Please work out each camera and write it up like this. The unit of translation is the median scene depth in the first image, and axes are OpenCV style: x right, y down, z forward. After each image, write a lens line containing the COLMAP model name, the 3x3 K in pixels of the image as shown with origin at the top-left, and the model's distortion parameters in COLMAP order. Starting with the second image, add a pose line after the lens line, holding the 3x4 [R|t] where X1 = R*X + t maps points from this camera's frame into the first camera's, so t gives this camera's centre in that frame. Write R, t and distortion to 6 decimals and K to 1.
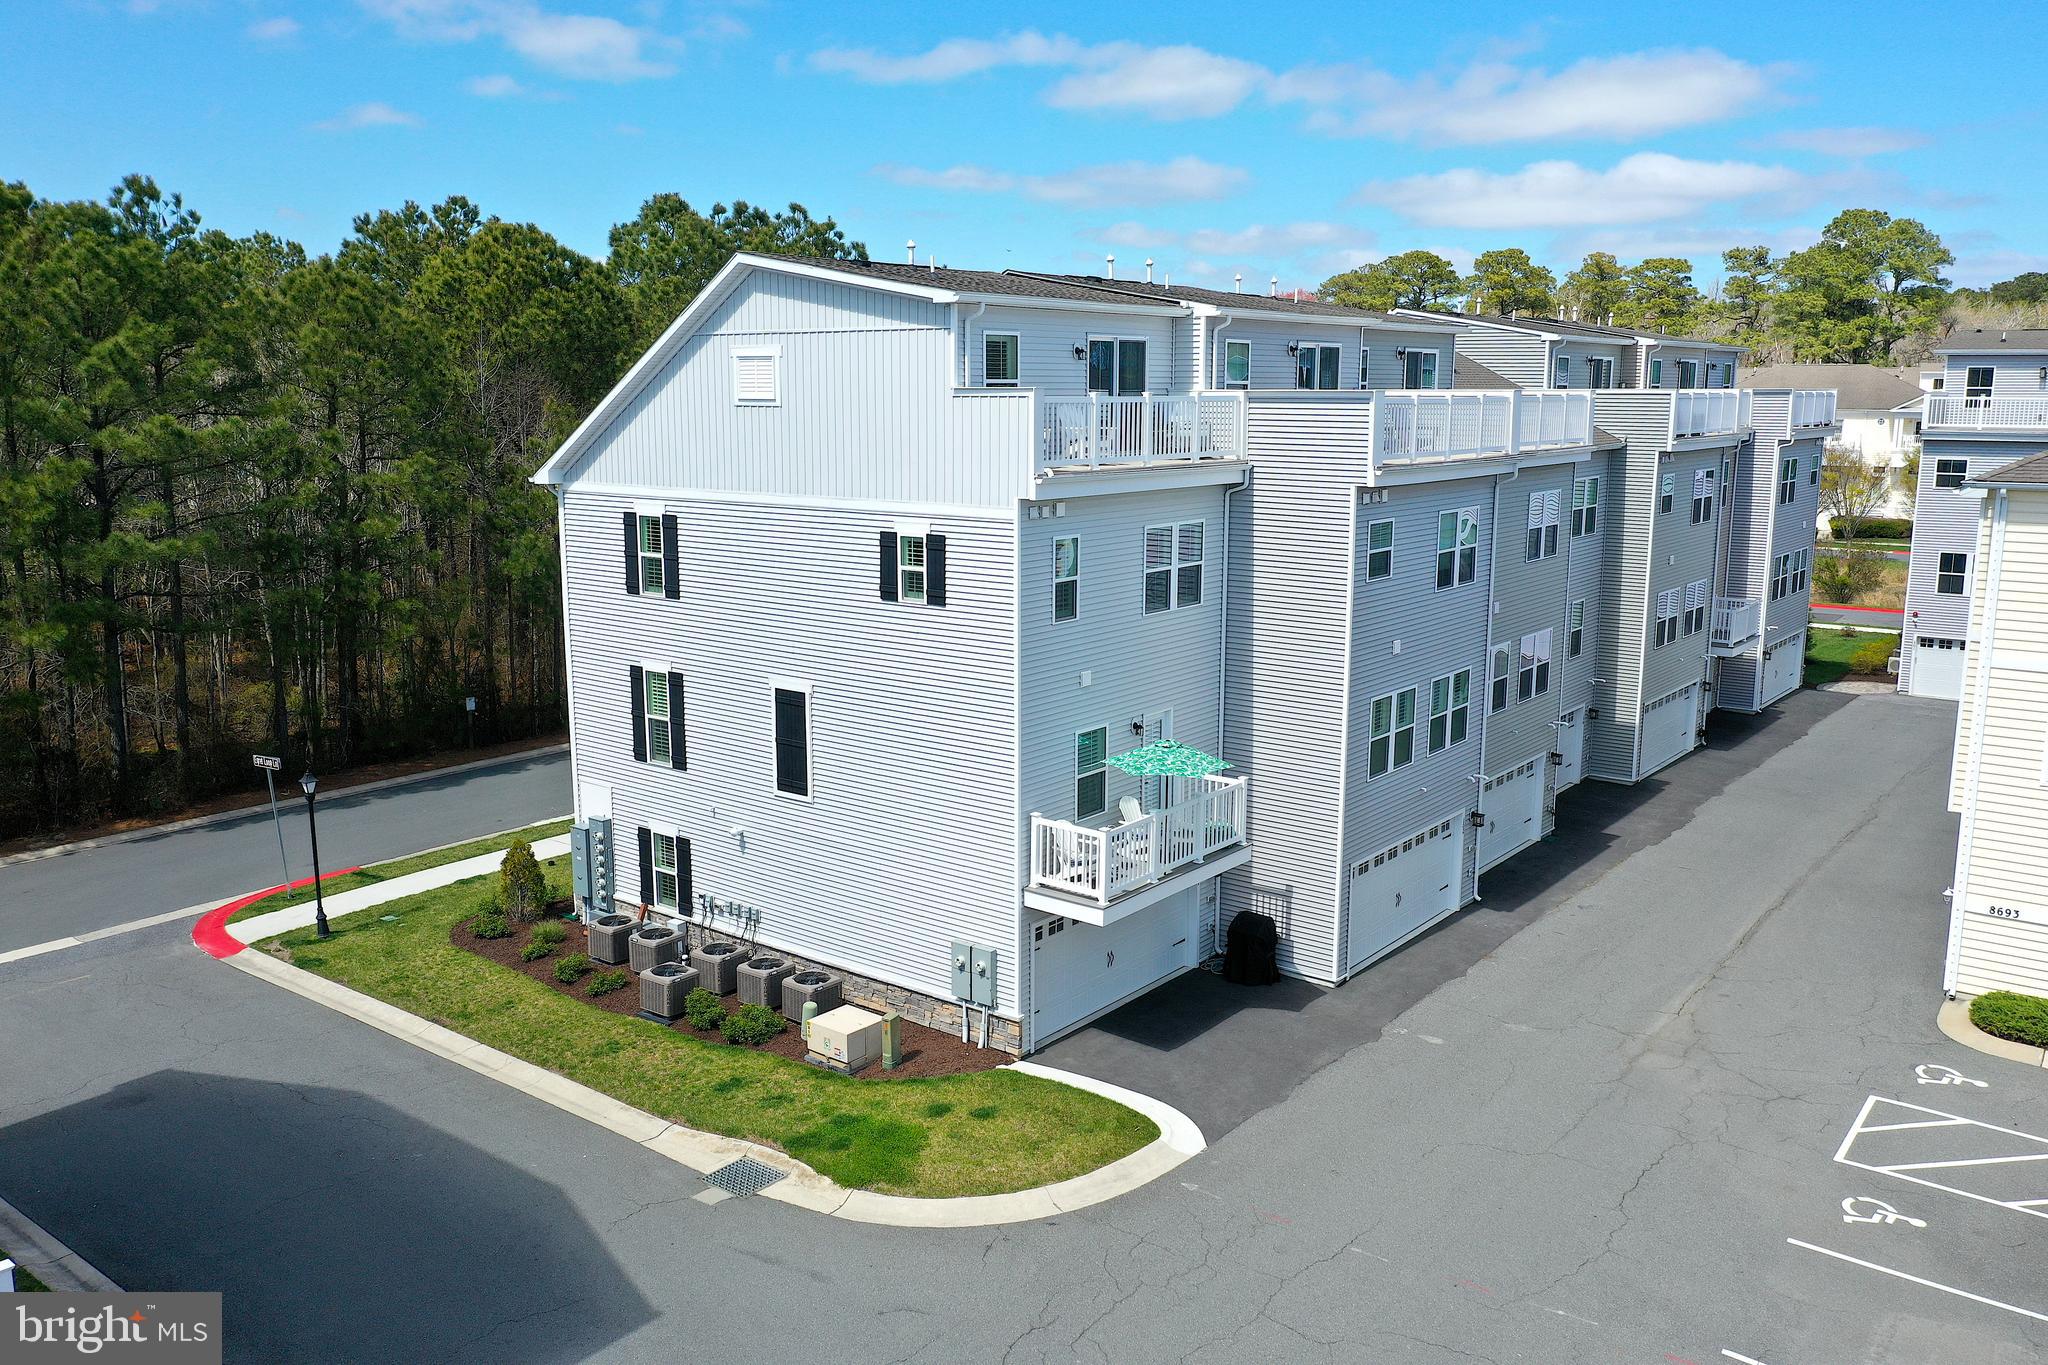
lens RADIAL K [[1623.1, 0, 1027.5], [0, 1623.1, 689.3], [0, 0, 1]] dist [-0.002107, 0.004395]
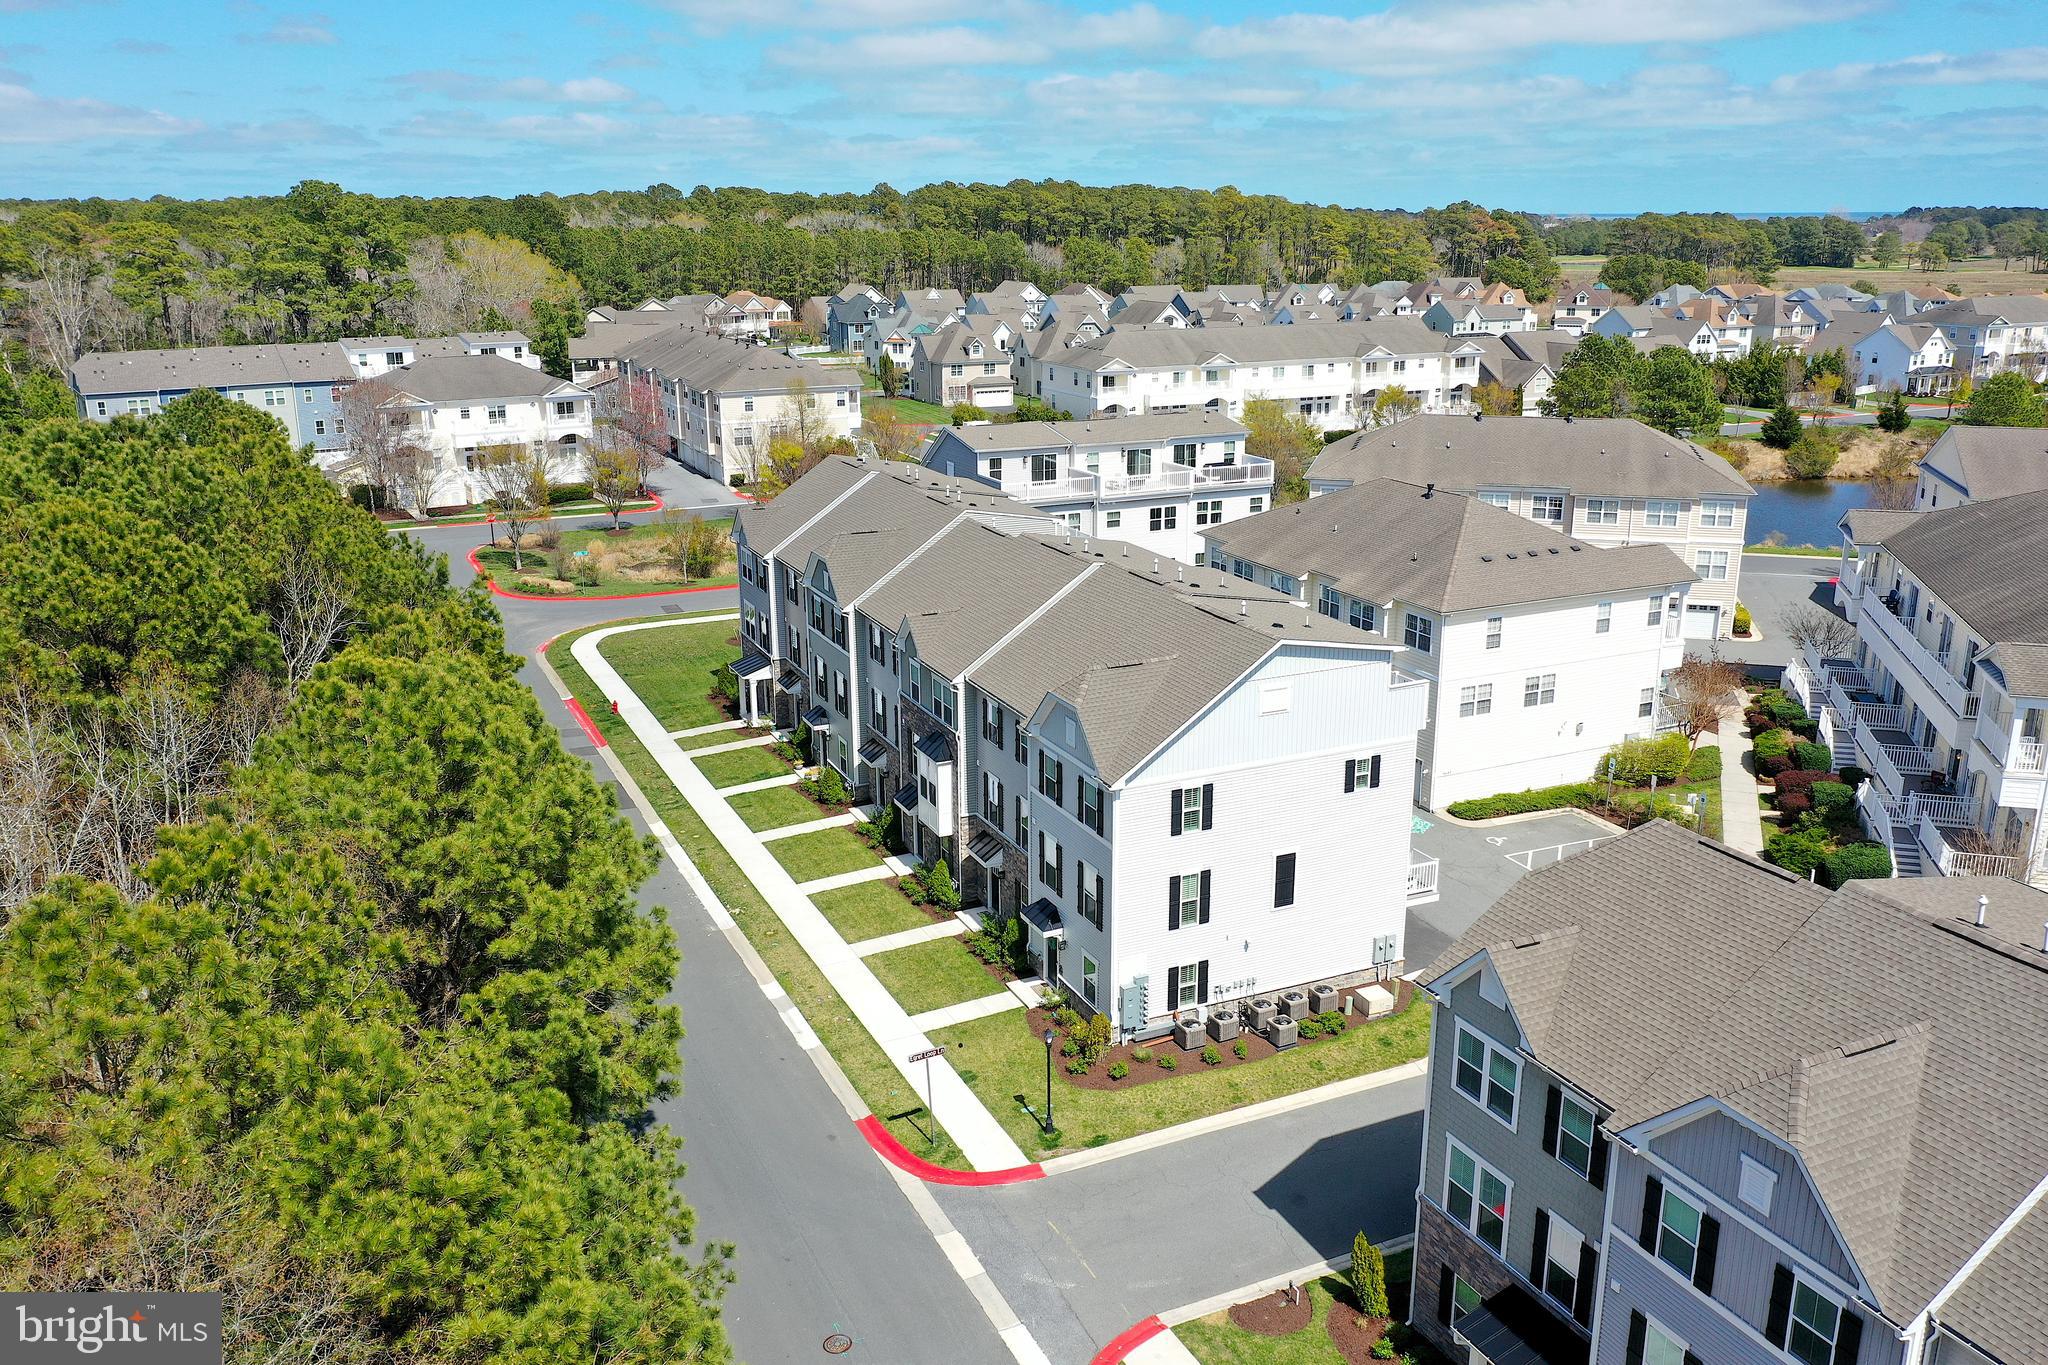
lens RADIAL K [[1623.1, 0, 1032.7], [0, 1623.1, 681.4], [0, 0, 1]] dist [-0.002107, 0.004395]
pose [[0.456224, -0.249516, 0.854167, -1.733648], [0.167678, 0.966794, 0.192856, -0.570256], [-0.873925, 0.055240, 0.482912, 0.321546]]
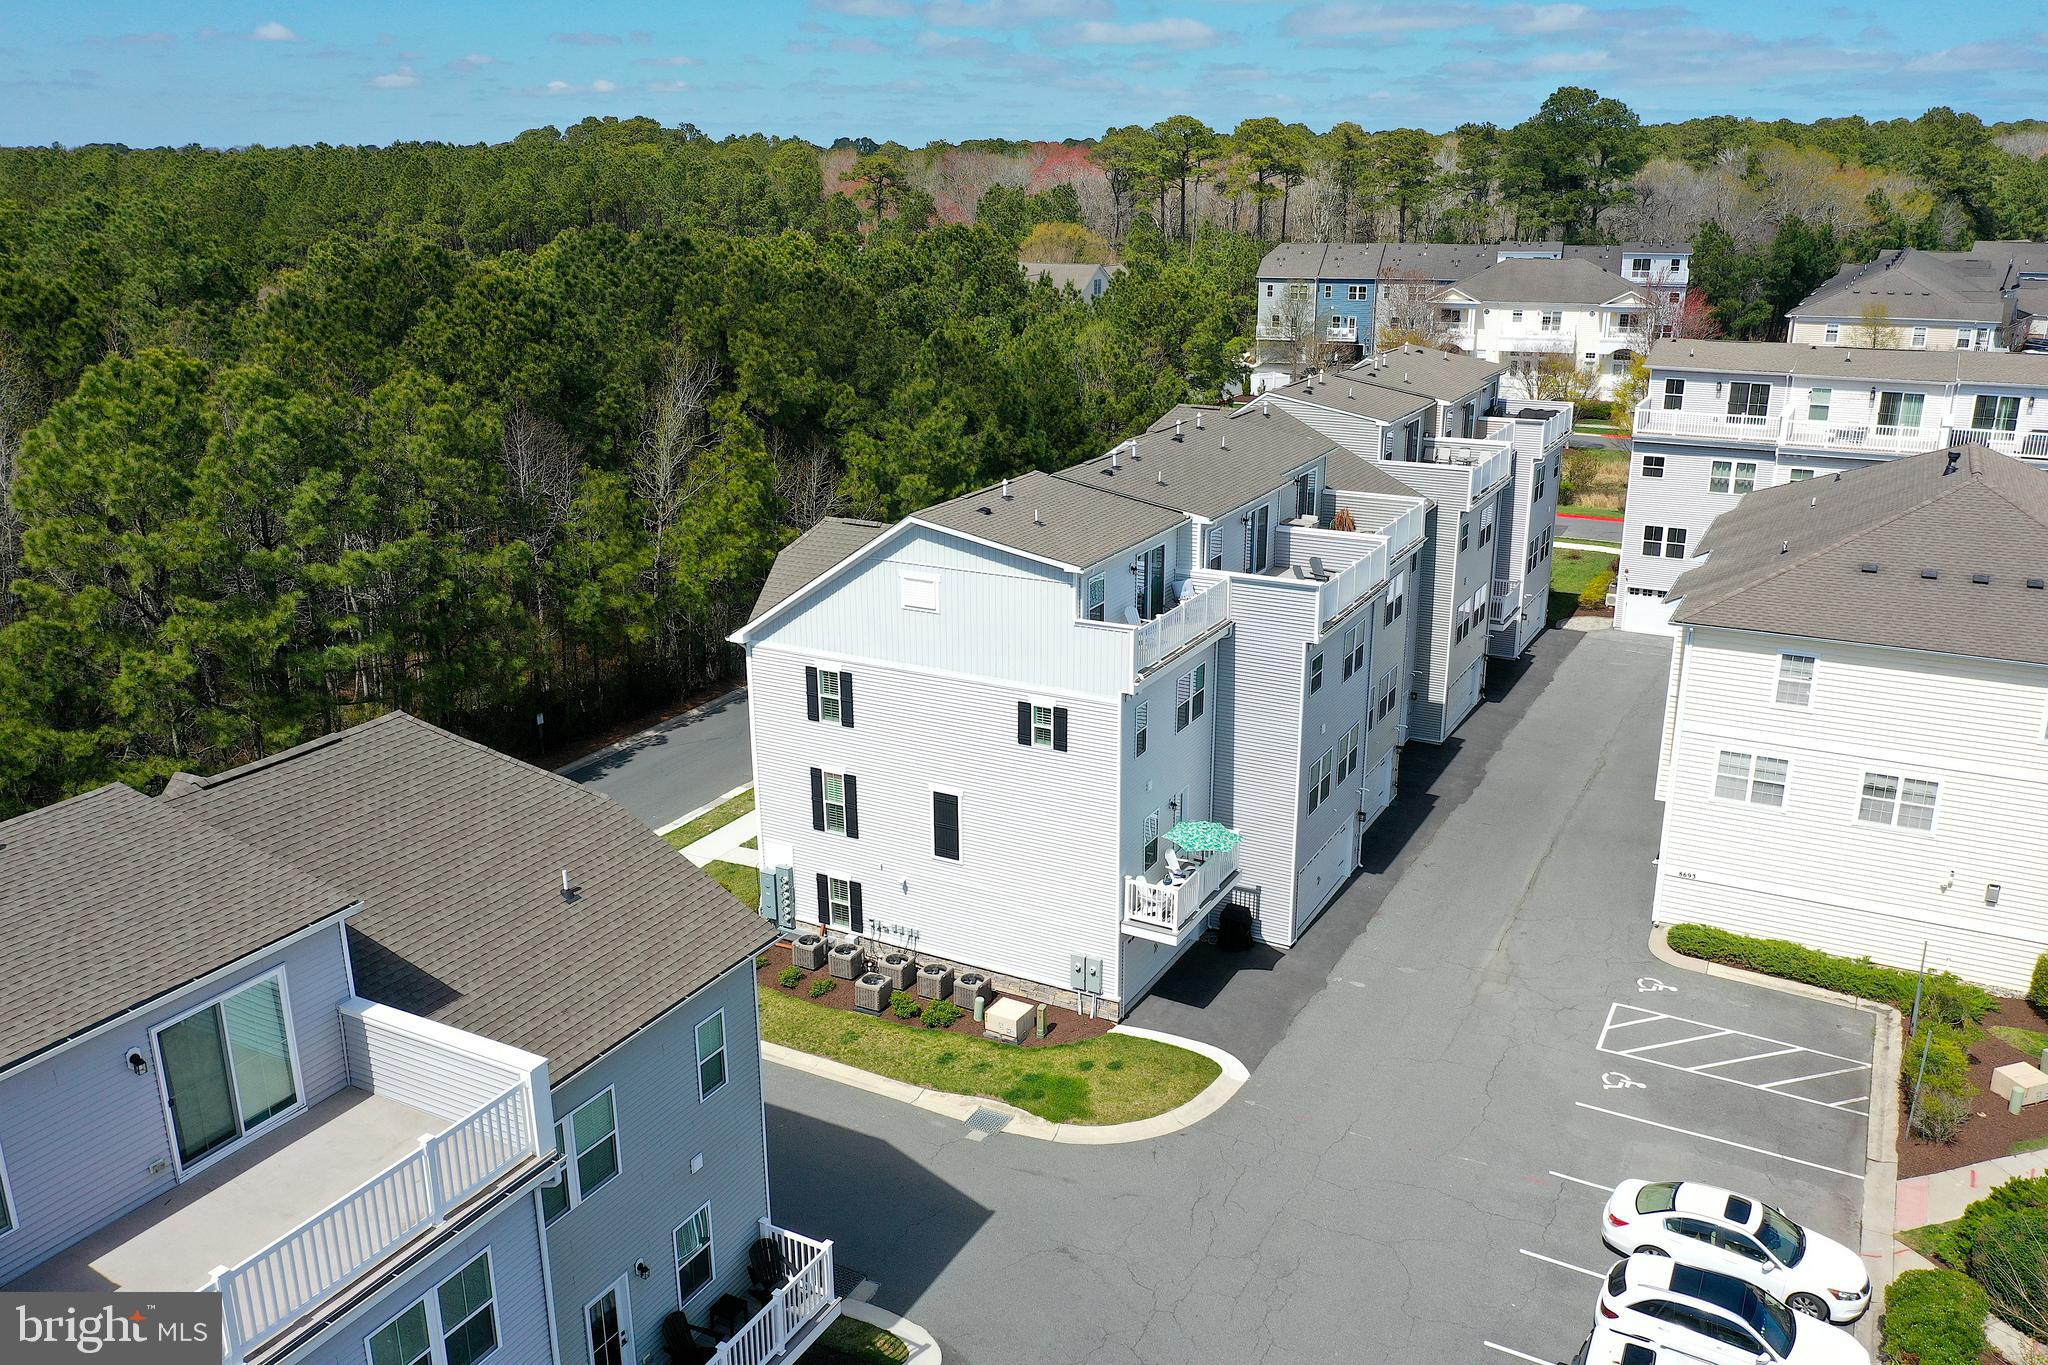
lens RADIAL K [[1623.1, 0, 1026.2], [0, 1623.1, 688.6], [0, 0, 1]] dist [-0.002107, 0.004395]
pose [[0.986662, -0.056647, 0.152609, -0.281243], [0.036806, 0.990852, 0.129833, -0.273495], [-0.158568, -0.122485, 0.979721, -0.451917]]
